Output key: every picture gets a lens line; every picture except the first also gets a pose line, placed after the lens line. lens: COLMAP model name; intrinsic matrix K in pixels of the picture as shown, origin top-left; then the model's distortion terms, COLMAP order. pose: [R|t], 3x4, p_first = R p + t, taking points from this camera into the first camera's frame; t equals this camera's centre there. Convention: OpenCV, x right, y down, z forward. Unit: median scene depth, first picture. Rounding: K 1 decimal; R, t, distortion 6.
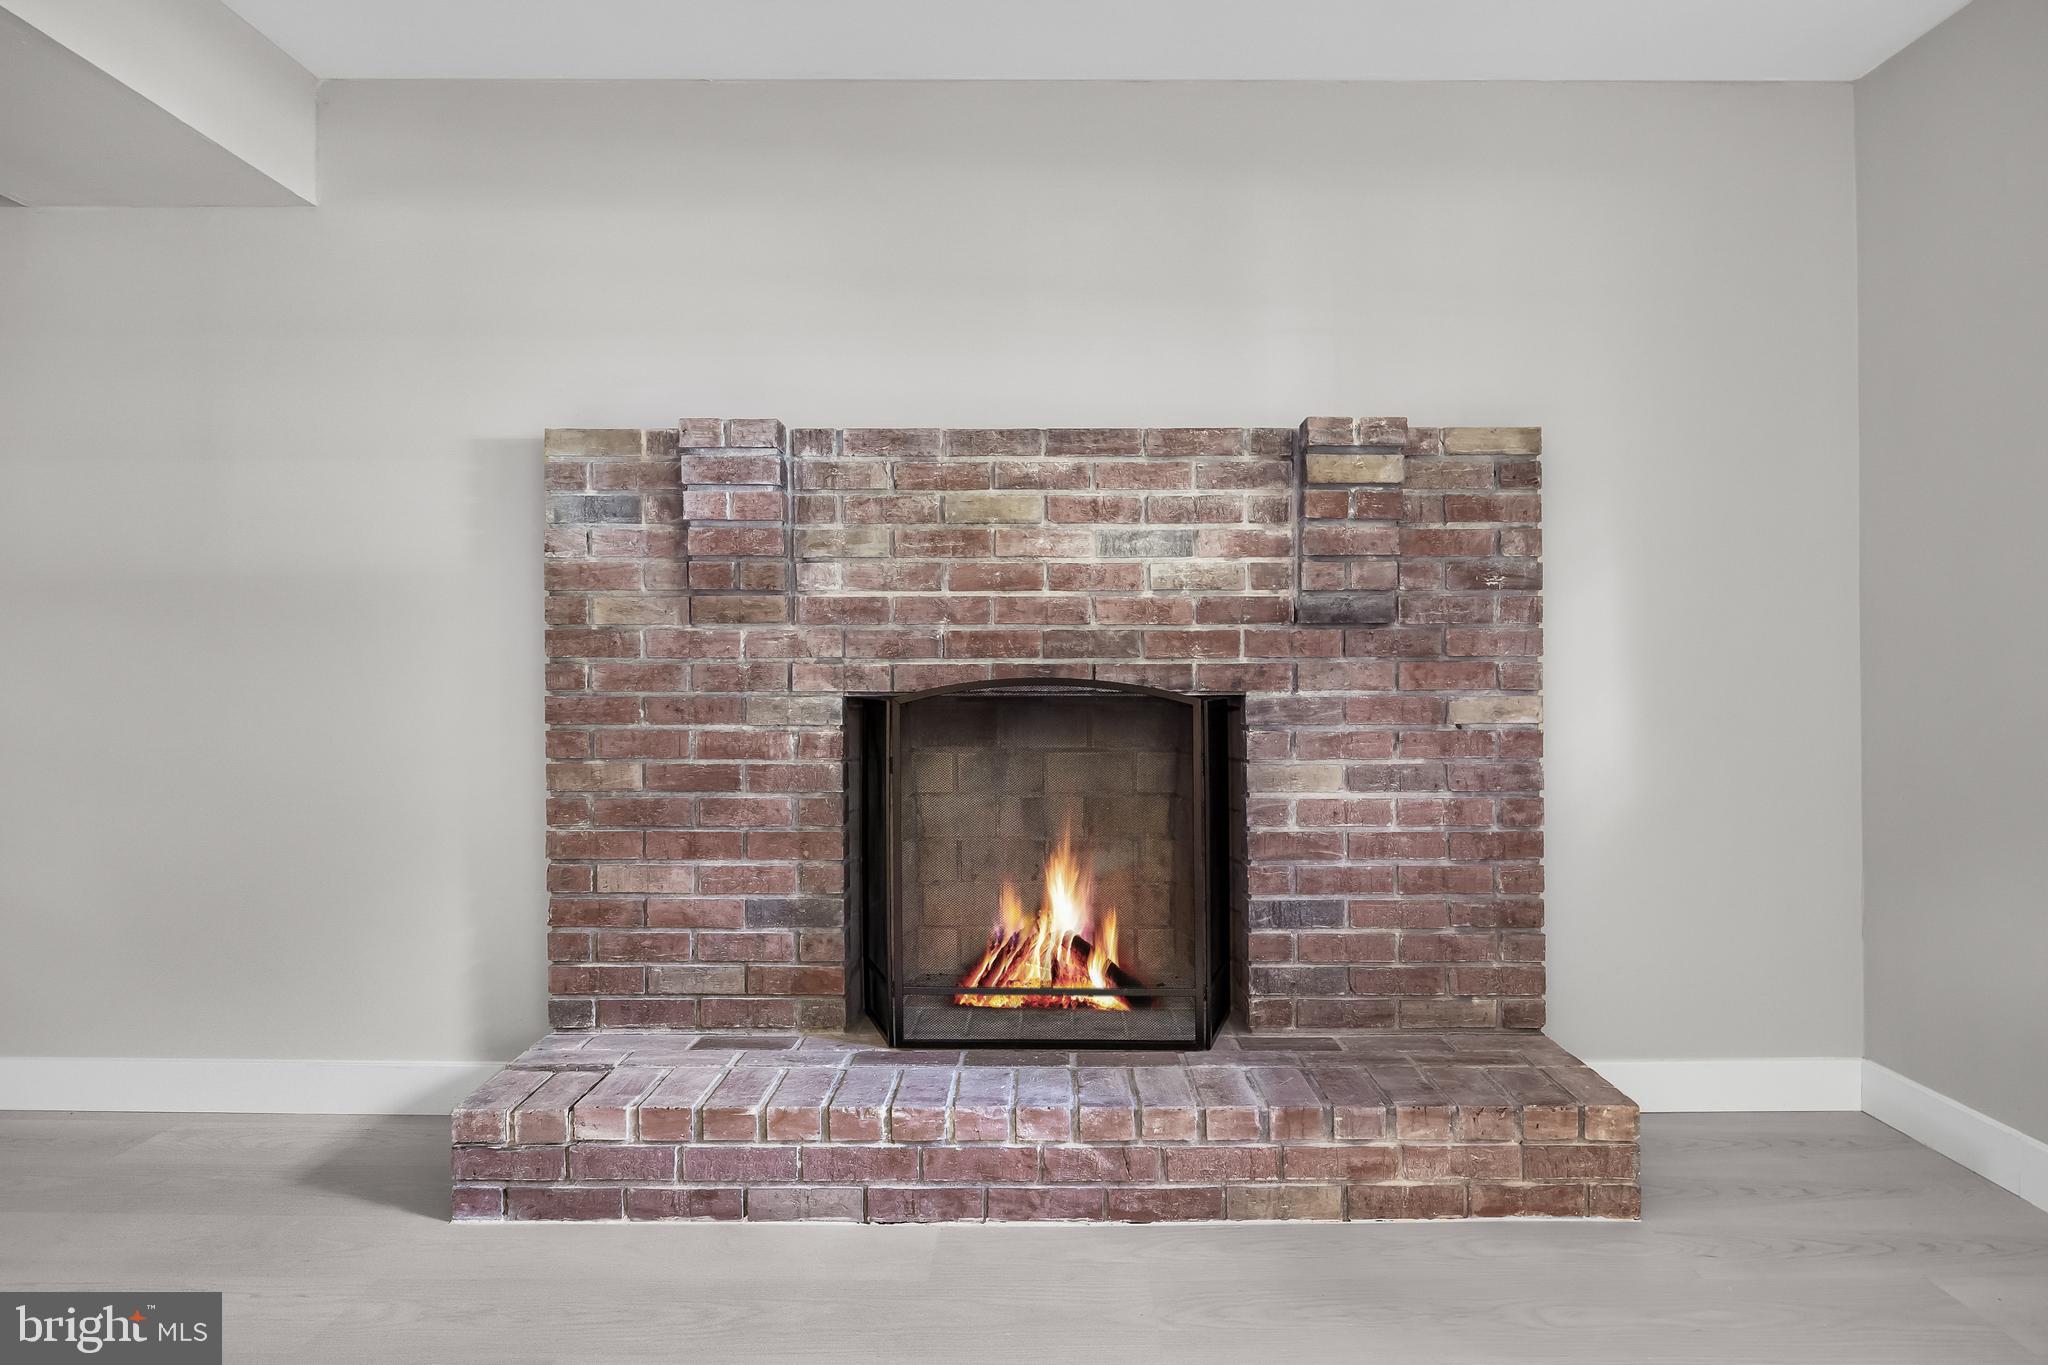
lens RADIAL K [[1254.7, 0, 1024.3], [0, 1254.7, 672.9], [0, 0, 1]] dist [0.000590, -0.000174]
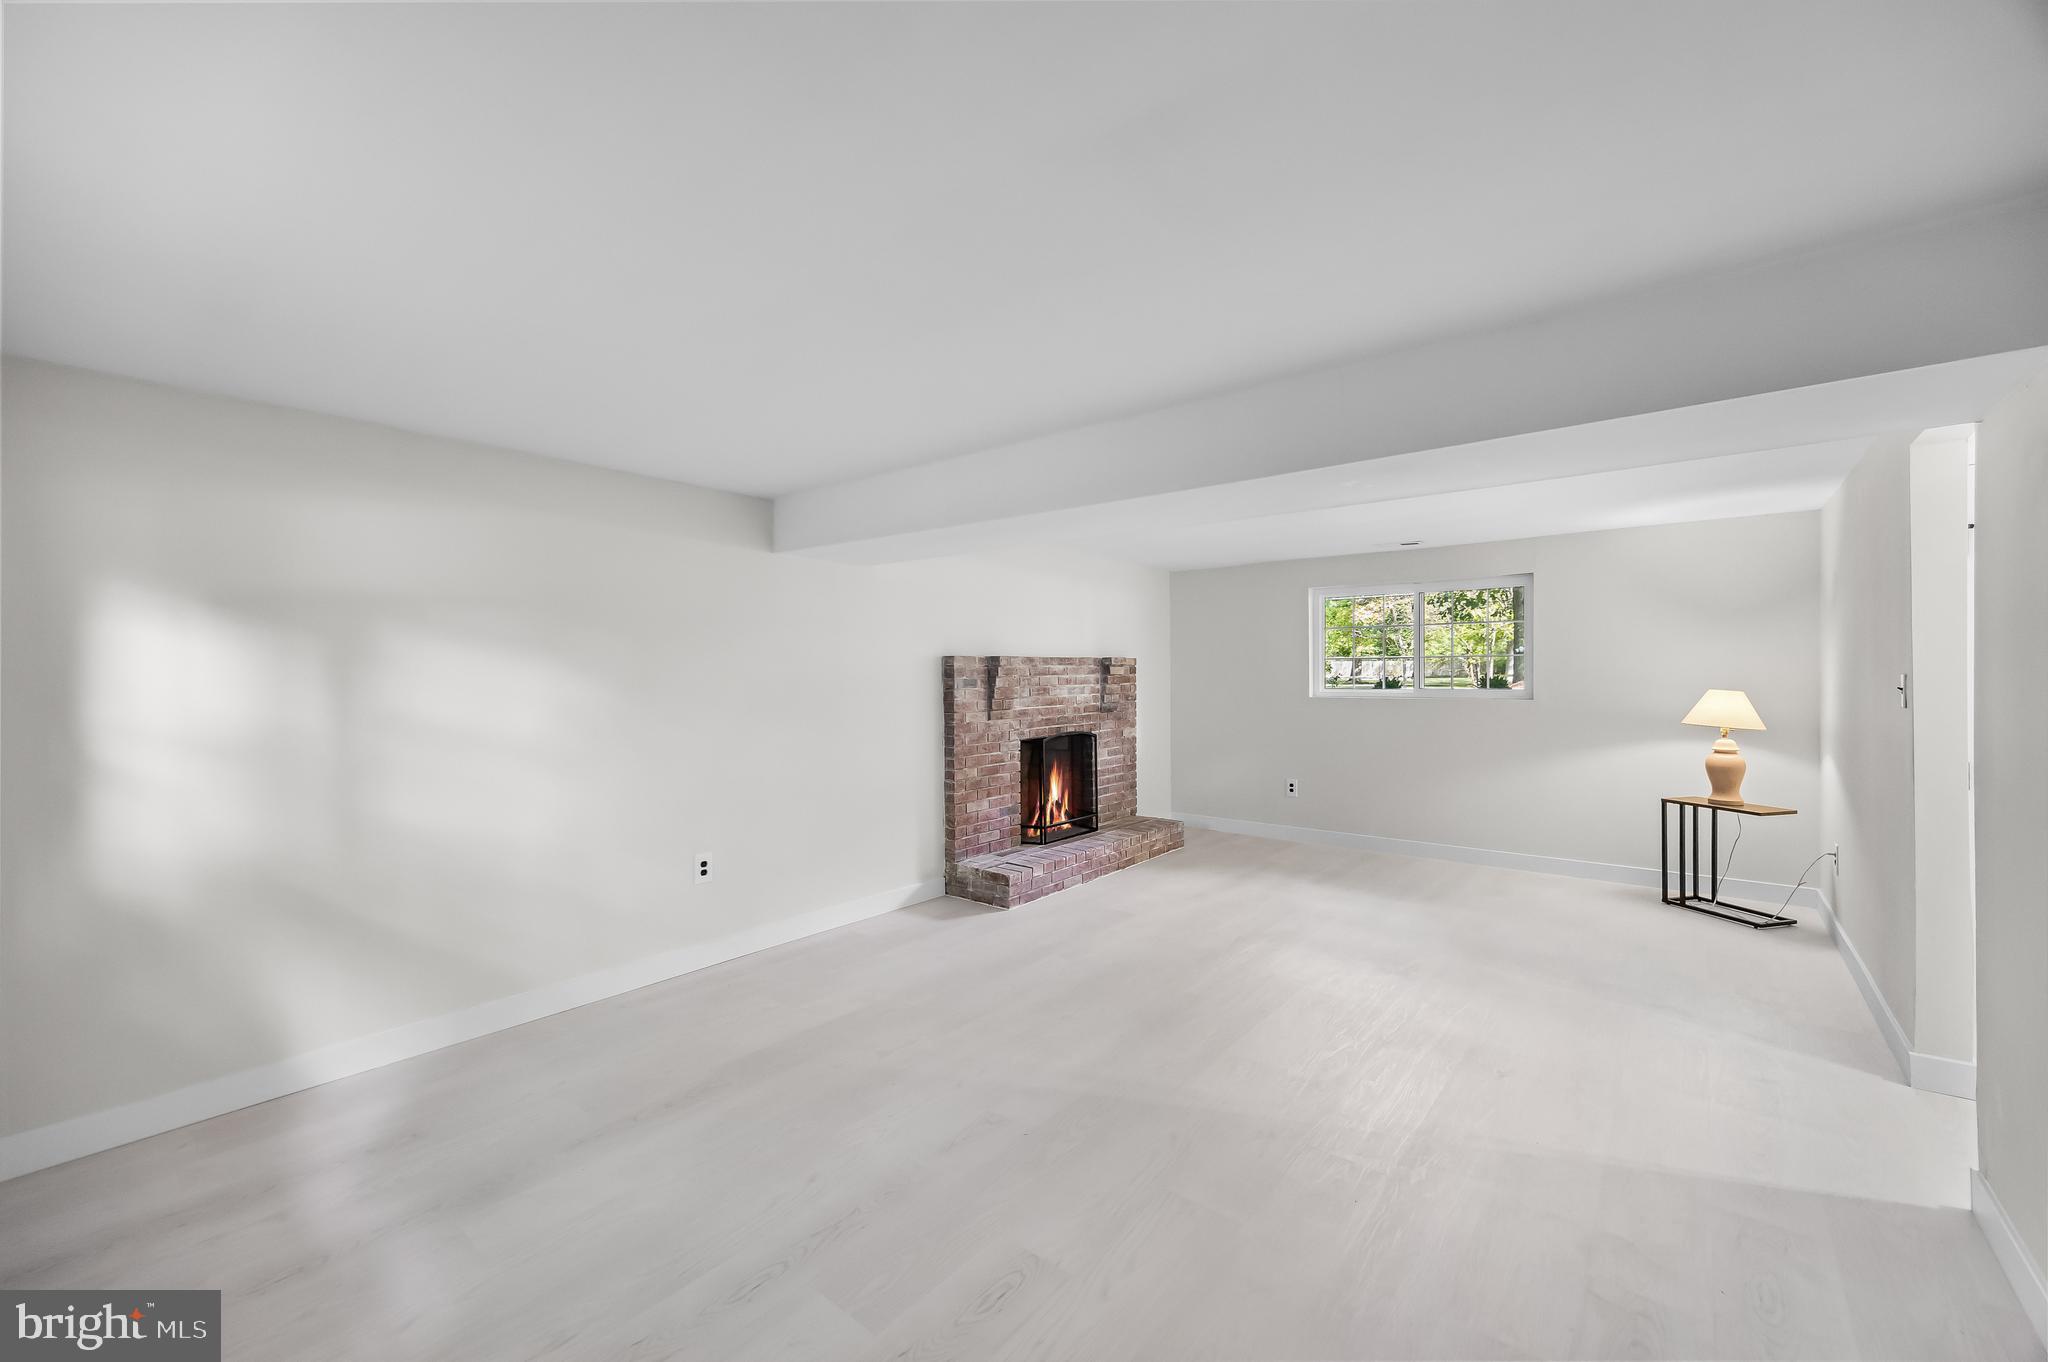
lens RADIAL K [[861.8, 0, 1025.2], [0, 861.8, 674.2], [0, 0, 1]] dist [0.000430, 0.000024]
pose [[0.618927, -0.010955, 0.785372, -1.861850], [0.011675, 0.999921, 0.004746, -0.161045], [-0.785362, 0.006232, 0.619005, -0.368521]]
